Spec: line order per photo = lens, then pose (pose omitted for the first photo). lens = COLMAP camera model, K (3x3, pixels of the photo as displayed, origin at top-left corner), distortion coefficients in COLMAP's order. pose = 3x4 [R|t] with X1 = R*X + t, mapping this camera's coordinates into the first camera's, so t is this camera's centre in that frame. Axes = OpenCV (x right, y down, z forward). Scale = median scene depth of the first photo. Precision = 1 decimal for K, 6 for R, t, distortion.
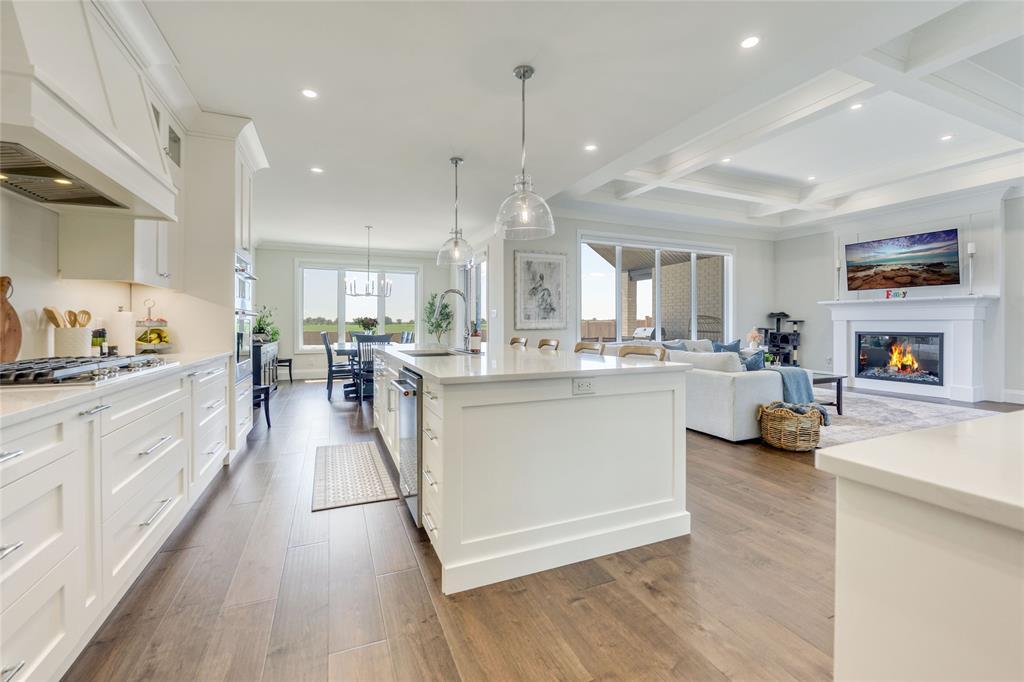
lens RADIAL K [[415.9, 0, 513.5], [0, 415.9, 325.6], [0, 0, 1]] dist [0.000812, -0.000087]
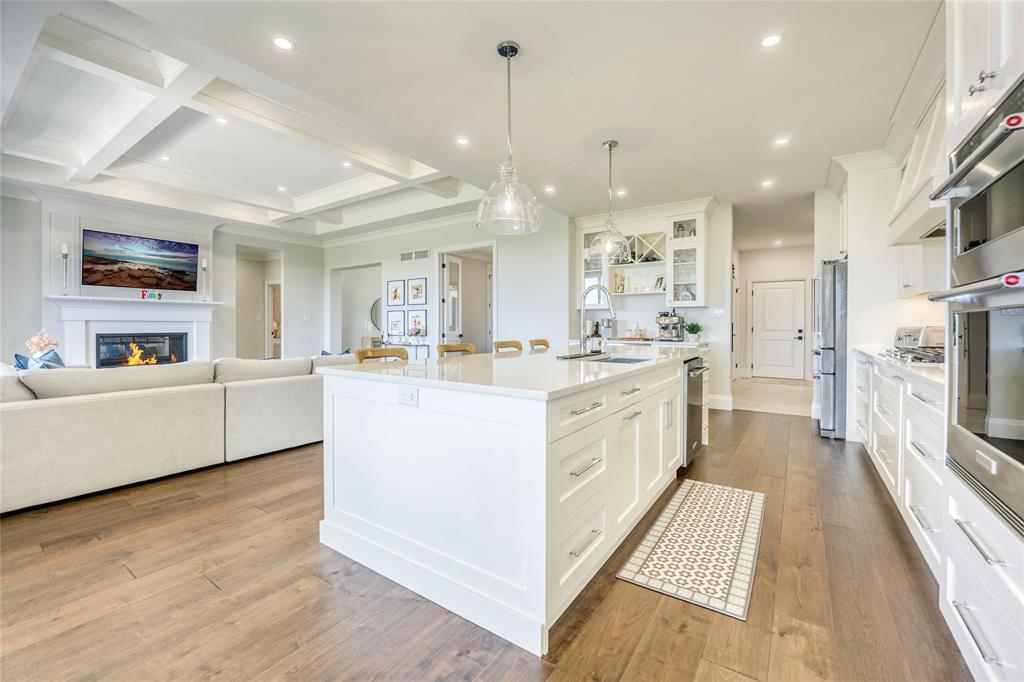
lens RADIAL K [[415.9, 0, 513.5], [0, 415.9, 325.6], [0, 0, 1]] dist [0.000812, -0.000087]
pose [[-0.529192, -0.000885, 0.848501, -0.370873], [0.003396, 0.999989, 0.003161, -0.001963], [-0.848495, 0.004555, -0.529184, 0.749740]]
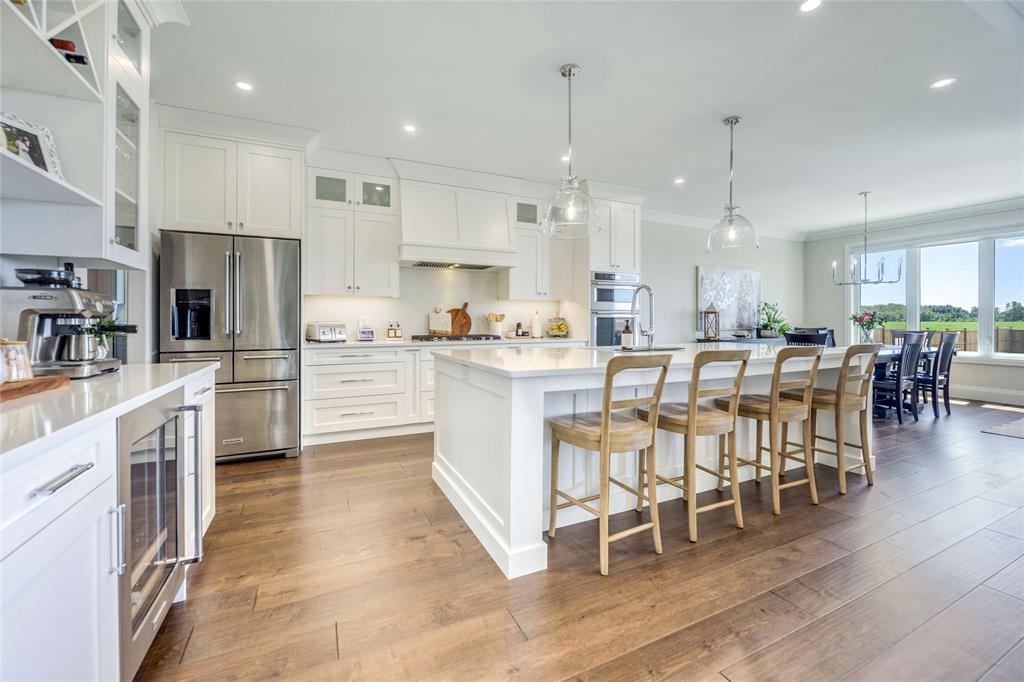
lens RADIAL K [[421.7, 0, 498.6], [0, 421.7, 323.9], [0, 0, 1]] dist [0.000325, -0.000066]
pose [[0.035084, 0.006493, -0.999363, 0.398034], [-0.005181, 0.999967, 0.006315, 0.000481], [0.999371, 0.004956, 0.035117, 0.304946]]
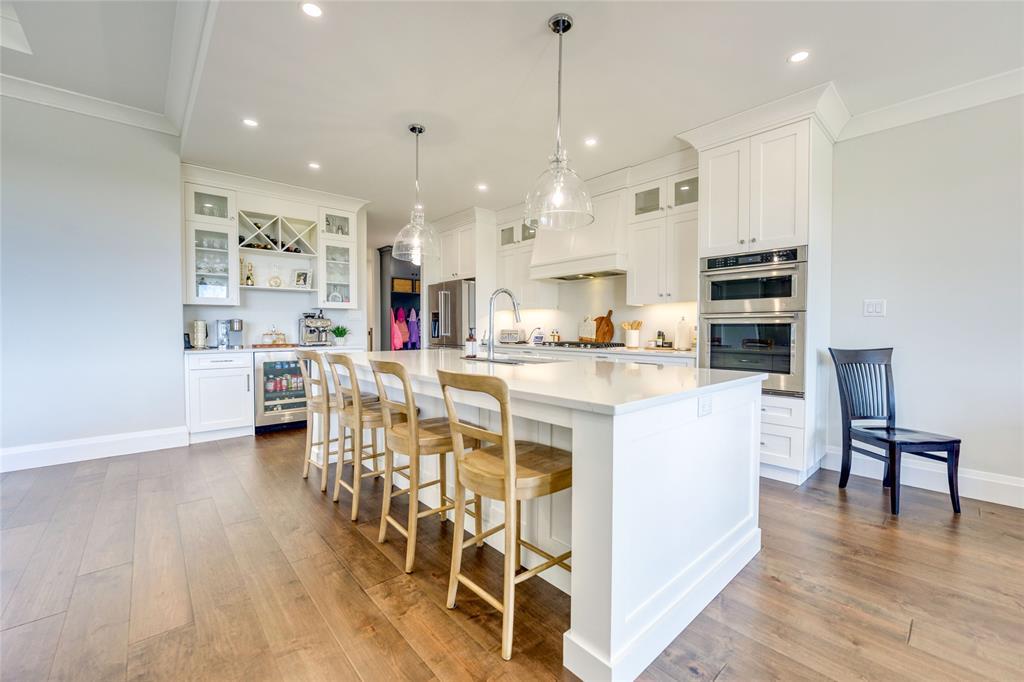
lens RADIAL K [[418.5, 0, 514.1], [0, 418.5, 338.7], [0, 0, 1]] dist [-0.000673, -0.000151]
pose [[-0.949598, 0.006652, -0.313400, 0.068087], [-0.002776, 0.999557, 0.029627, -0.003554], [0.313458, 0.029004, -0.949159, 0.864420]]
